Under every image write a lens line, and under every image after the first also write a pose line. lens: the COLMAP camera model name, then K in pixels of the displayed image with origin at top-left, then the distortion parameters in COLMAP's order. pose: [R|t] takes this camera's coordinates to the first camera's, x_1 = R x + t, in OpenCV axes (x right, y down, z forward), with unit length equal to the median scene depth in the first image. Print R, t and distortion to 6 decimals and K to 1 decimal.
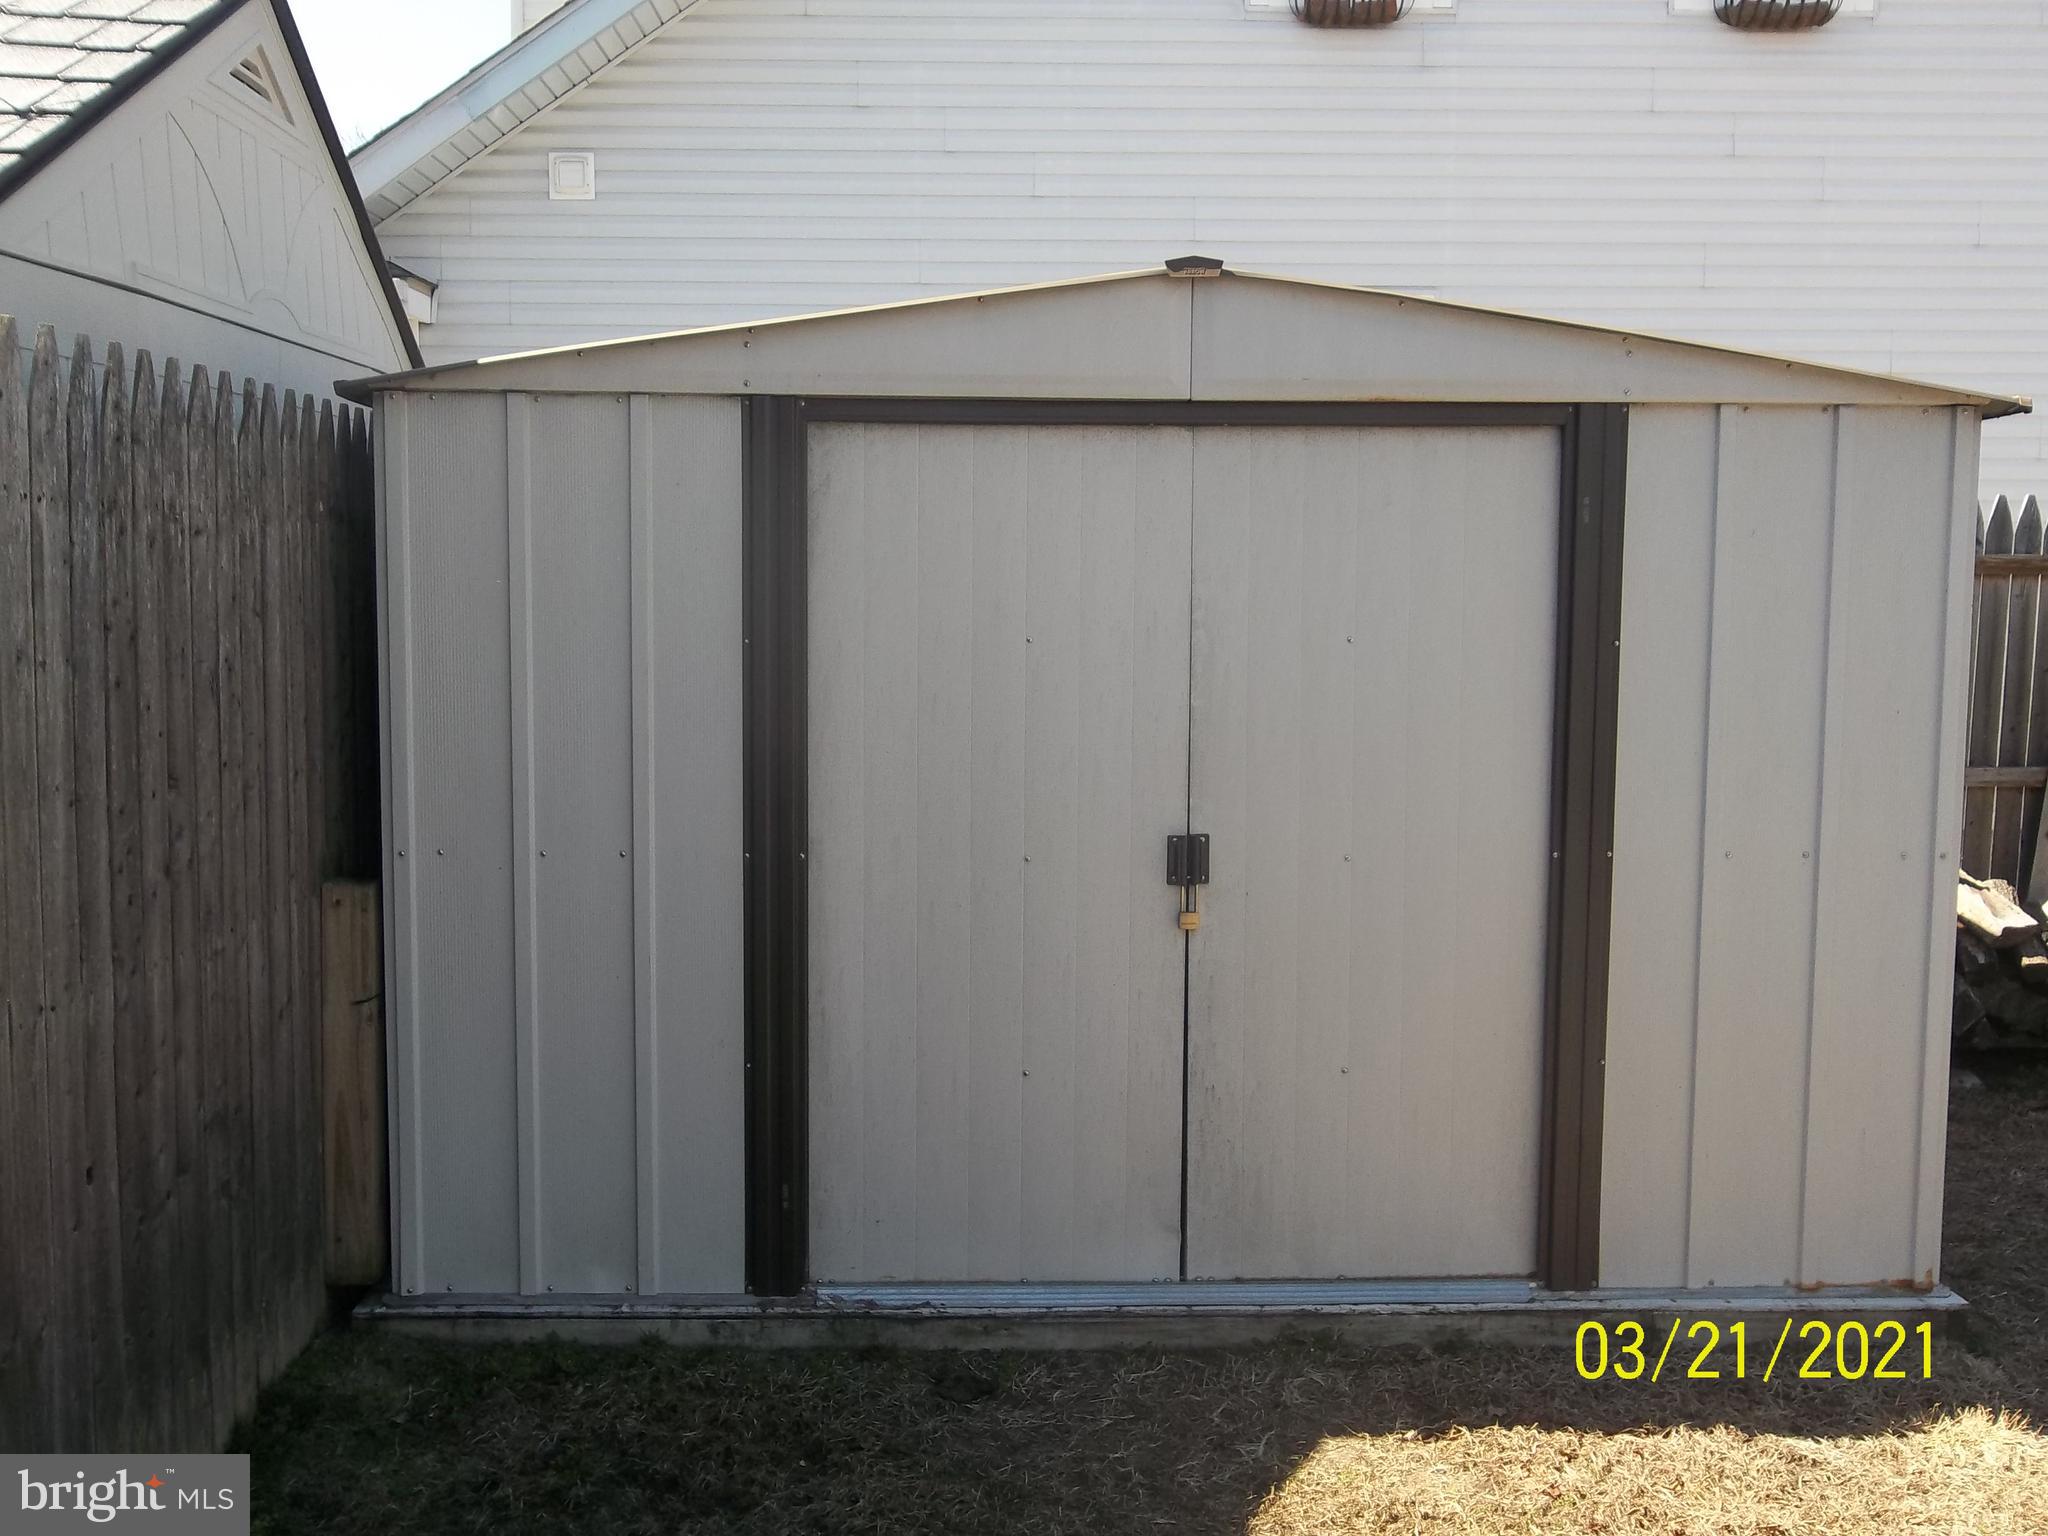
lens RADIAL K [[1848.2, 0, 1016.6], [0, 1848.2, 758.0], [0, 0, 1]] dist [-0.018743, 0.020266]
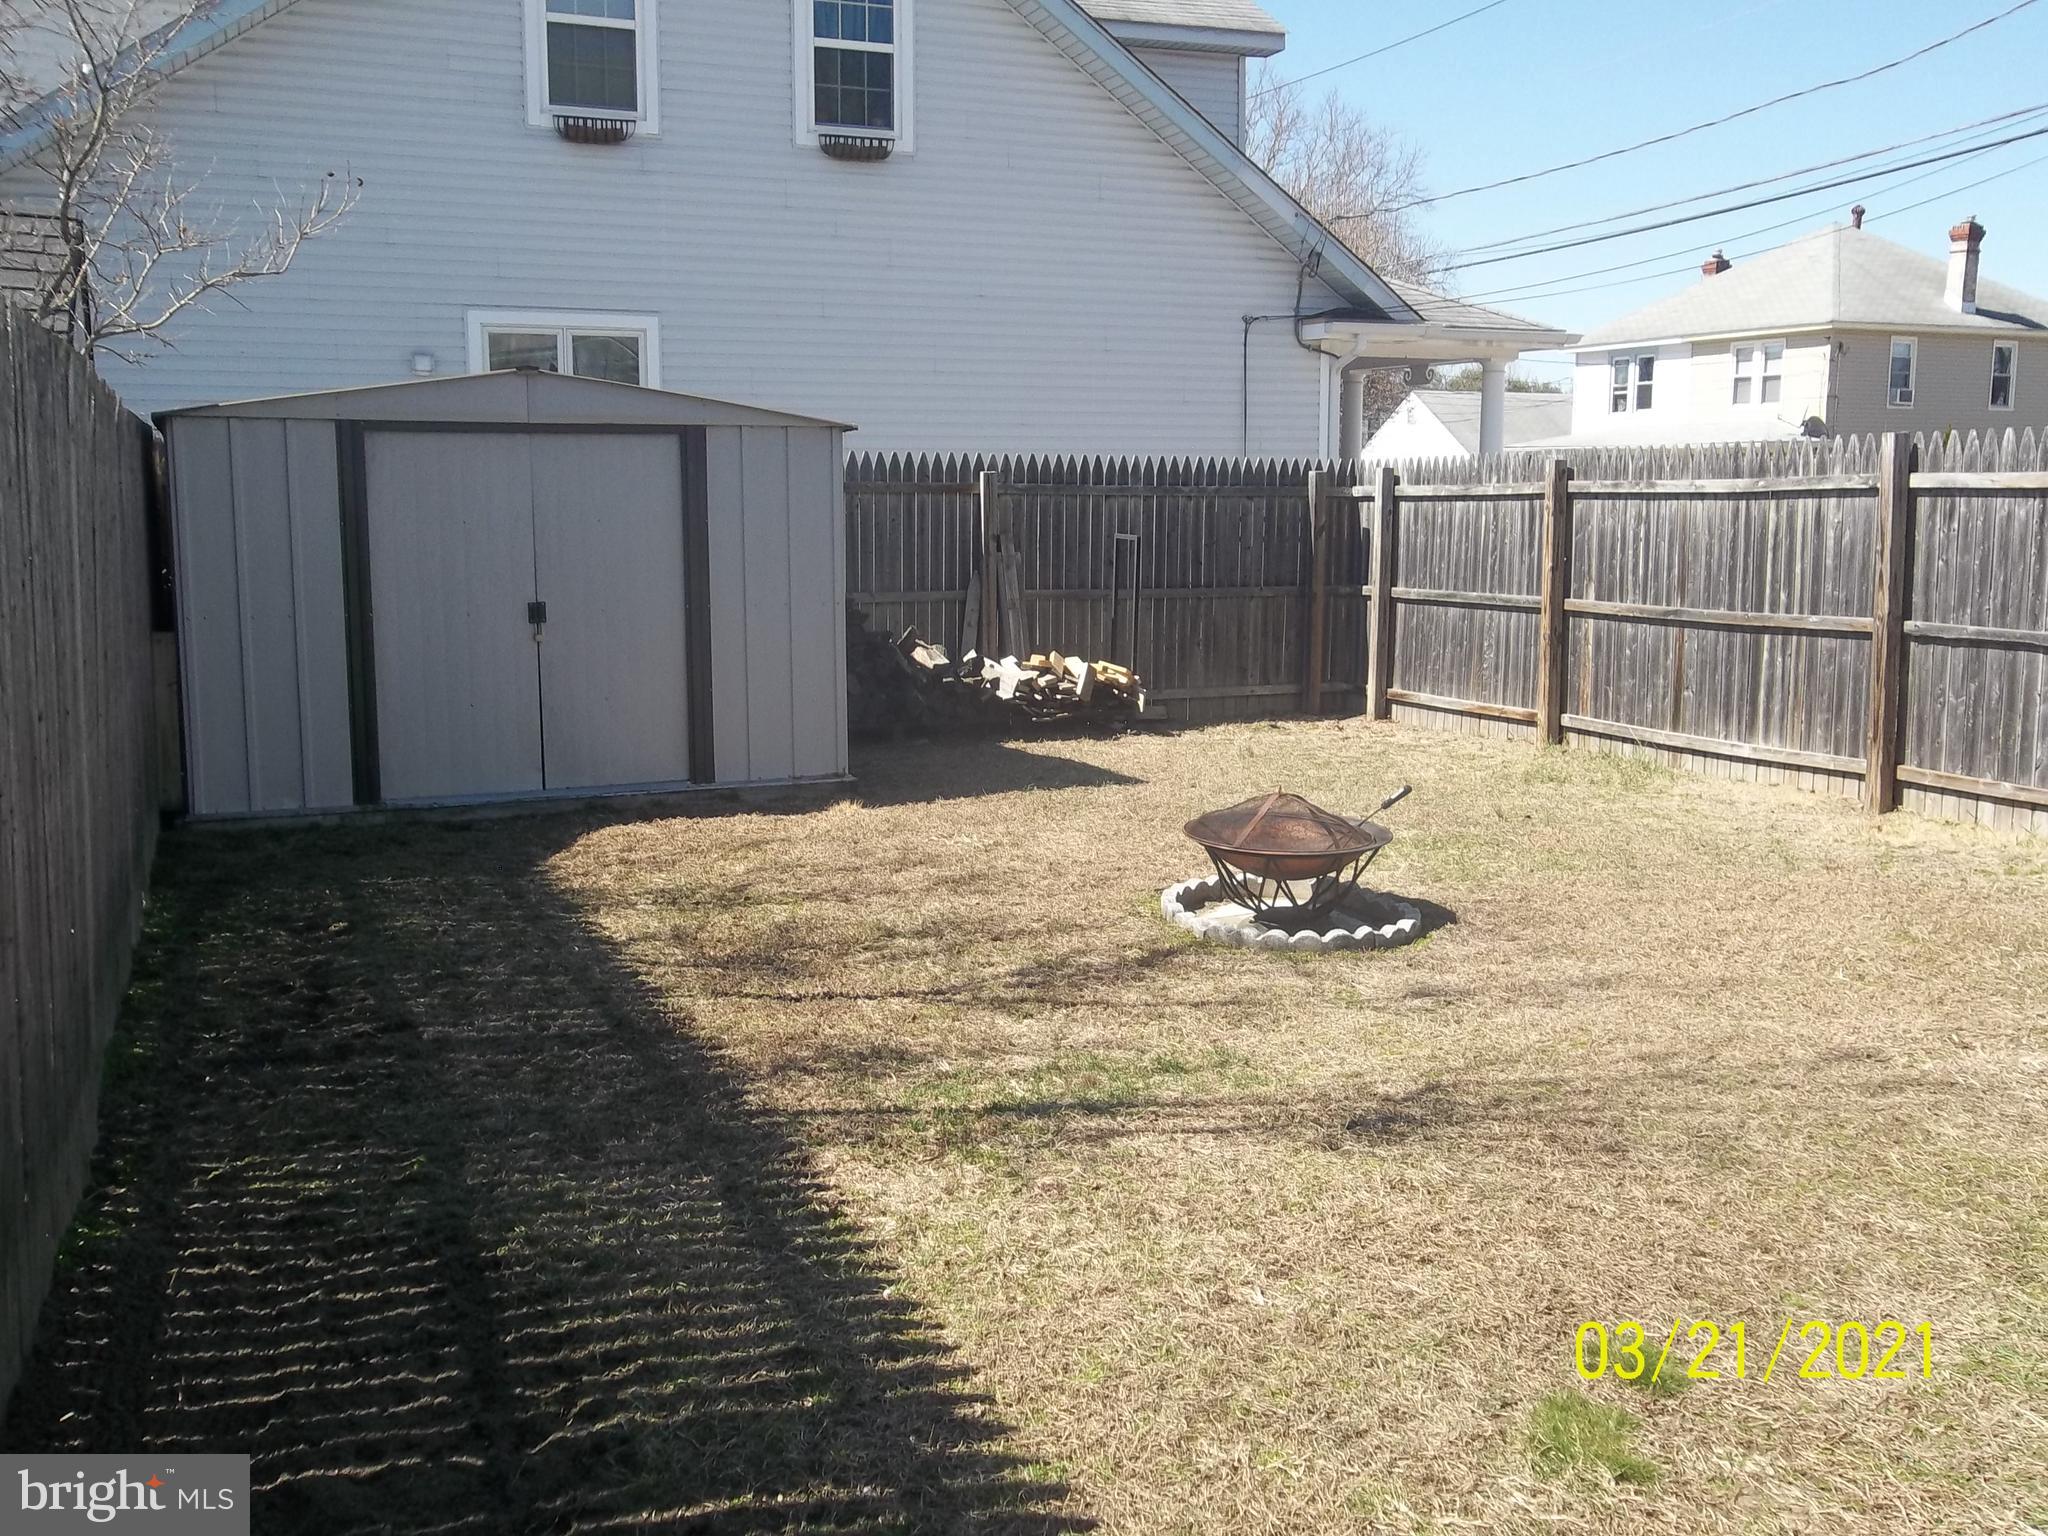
lens RADIAL K [[1848.2, 0, 1009.4], [0, 1848.2, 775.4], [0, 0, 1]] dist [-0.018743, 0.020266]
pose [[0.930656, -0.059185, 0.361077, -0.217844], [0.040819, 0.997465, 0.058288, 0.152392], [-0.363611, -0.039507, 0.930713, -1.490857]]
